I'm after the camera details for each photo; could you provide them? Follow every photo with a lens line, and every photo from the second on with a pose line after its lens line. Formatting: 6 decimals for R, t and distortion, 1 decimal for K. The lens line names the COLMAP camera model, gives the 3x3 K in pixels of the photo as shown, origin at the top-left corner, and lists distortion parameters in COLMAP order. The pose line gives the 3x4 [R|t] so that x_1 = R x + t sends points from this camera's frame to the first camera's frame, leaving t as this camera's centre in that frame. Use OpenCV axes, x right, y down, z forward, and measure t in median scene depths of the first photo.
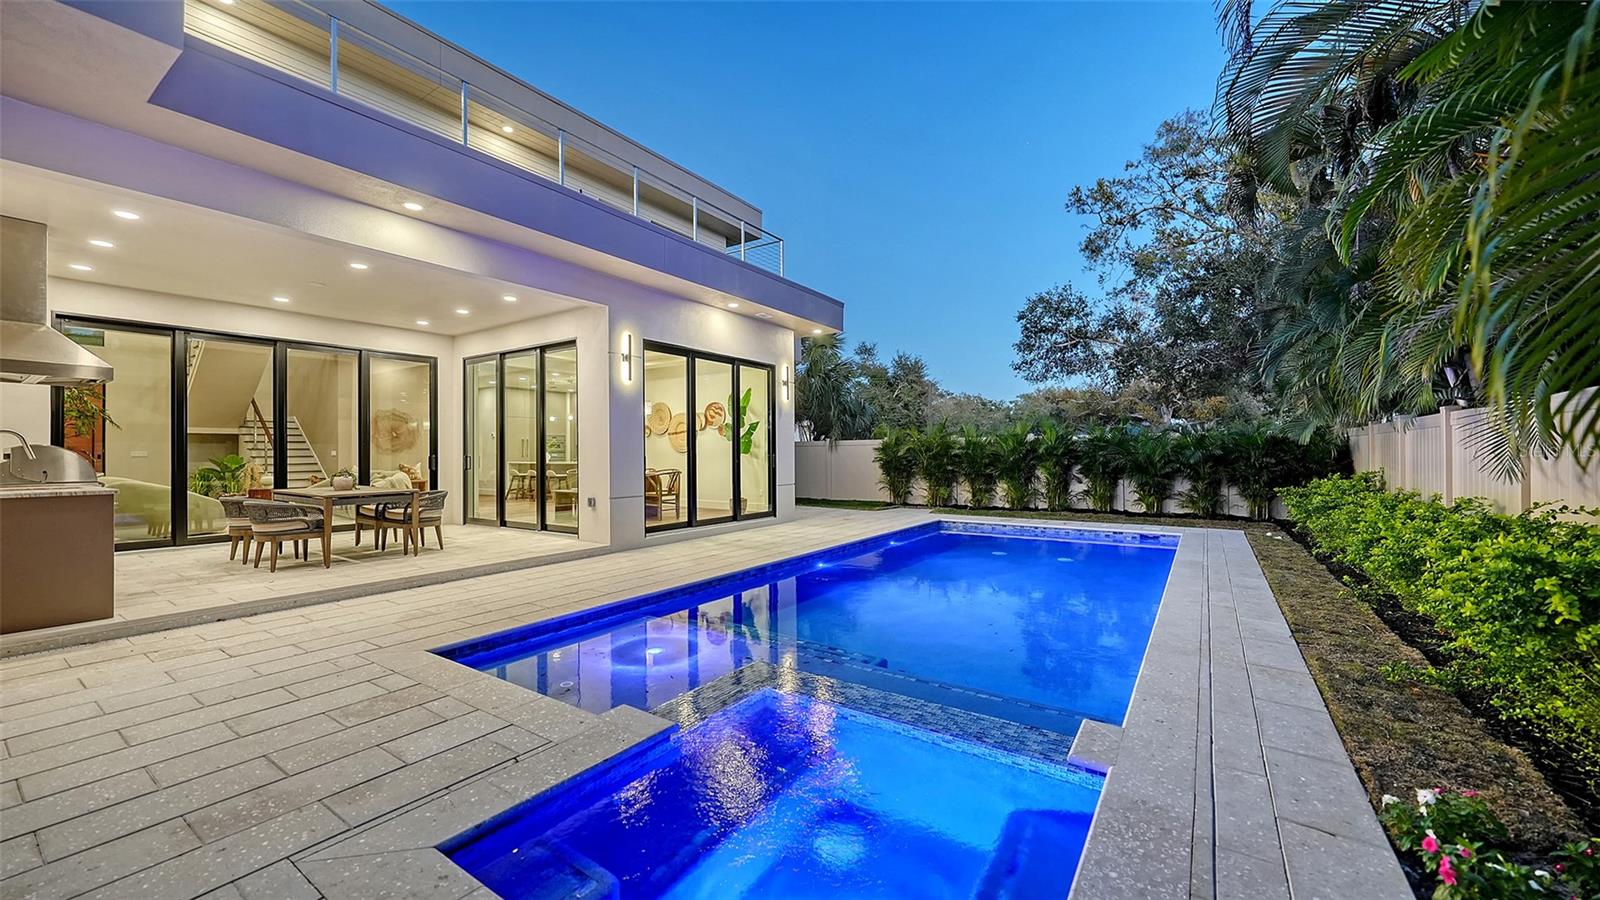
lens RADIAL K [[594.8, 0, 807.3], [0, 594.8, 450.7], [0, 0, 1]] dist [-0.001395, -0.000173]
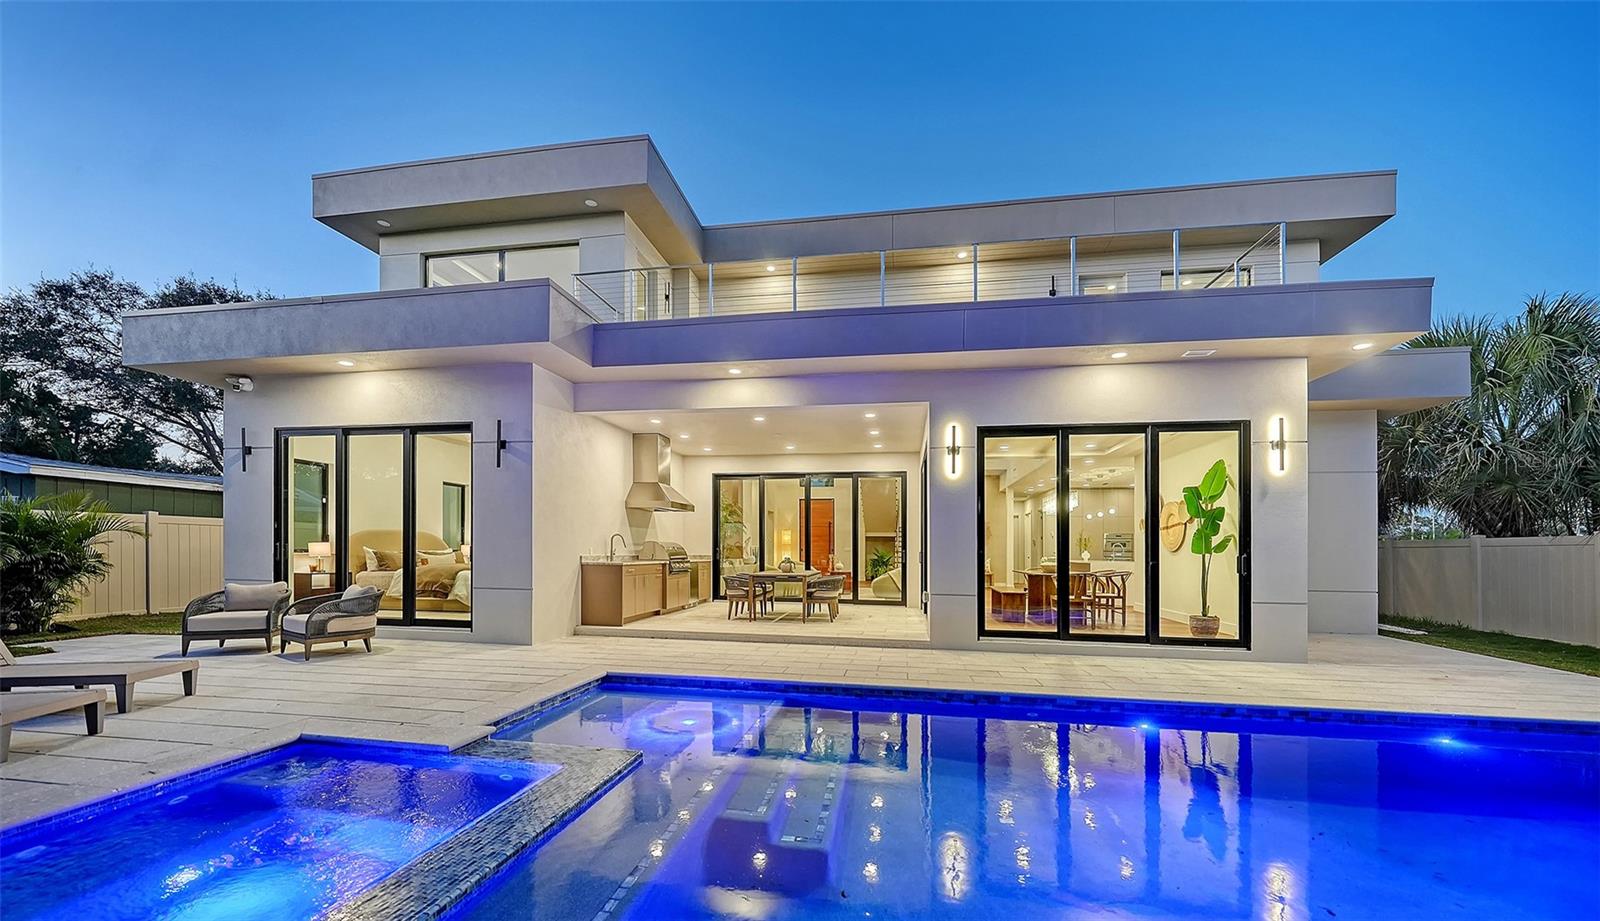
lens RADIAL K [[550.5, 0, 794.5], [0, 550.5, 551.2], [0, 0, 1]] dist [-0.000824, -0.000024]
pose [[0.426435, 0.009420, -0.904469, 0.281655], [-0.011206, 0.999924, 0.005131, 0.004282], [0.904449, 0.007947, 0.426508, 0.275399]]
